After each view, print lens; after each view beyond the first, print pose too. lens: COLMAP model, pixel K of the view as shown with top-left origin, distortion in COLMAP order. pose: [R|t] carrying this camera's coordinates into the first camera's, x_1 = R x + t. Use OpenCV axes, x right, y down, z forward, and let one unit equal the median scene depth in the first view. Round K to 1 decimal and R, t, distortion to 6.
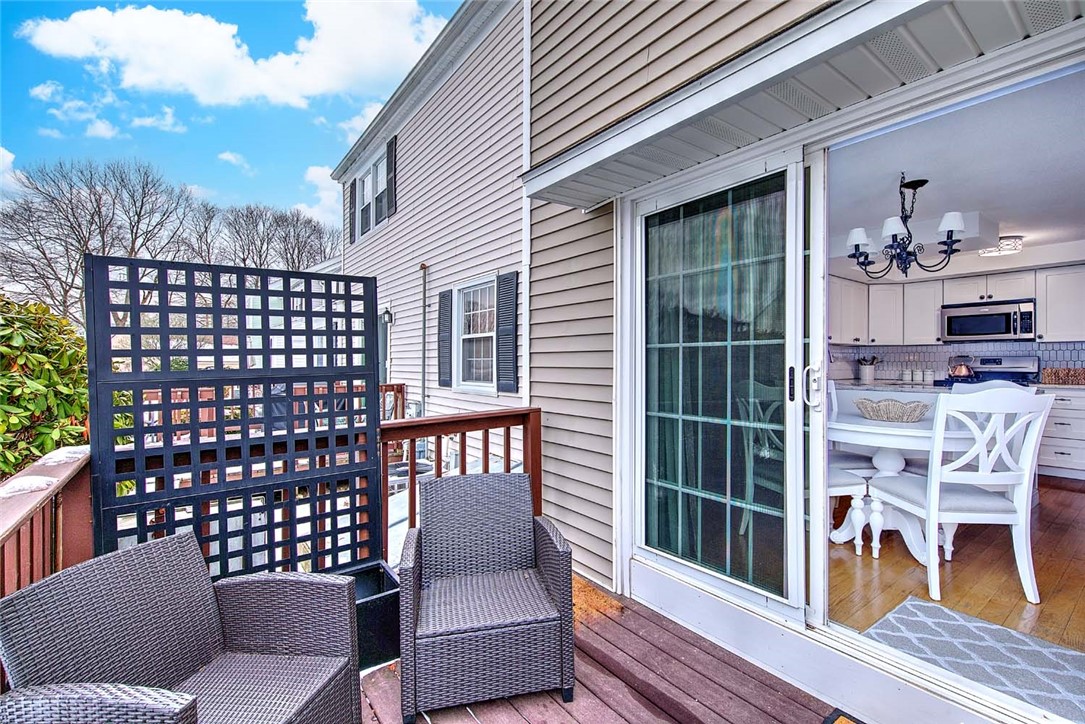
lens RADIAL K [[473.7, 0, 544.3], [0, 473.7, 363.4], [0, 0, 1]] dist [0.004418, -0.000160]
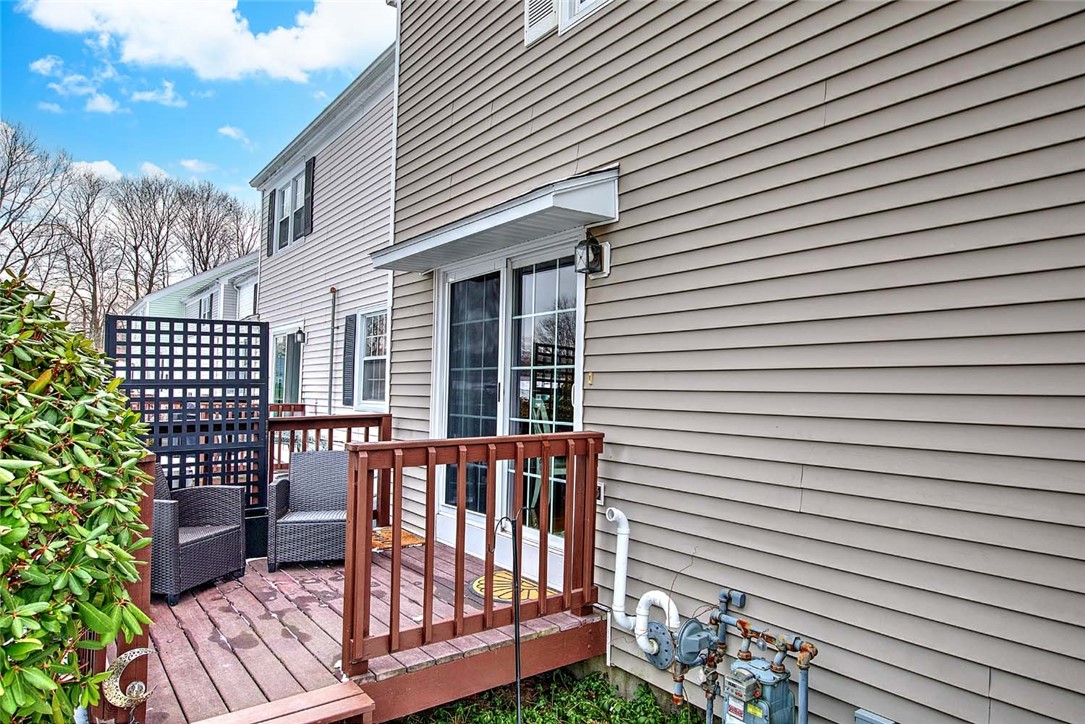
lens RADIAL K [[660.2, 0, 546.9], [0, 660.2, 368.3], [0, 0, 1]] dist [-0.002811, 0.001323]
pose [[0.999832, 0.017898, 0.003840, 0.244260], [-0.017744, 0.999155, -0.037080, 0.014426], [-0.004500, 0.037006, 0.999305, -0.513687]]
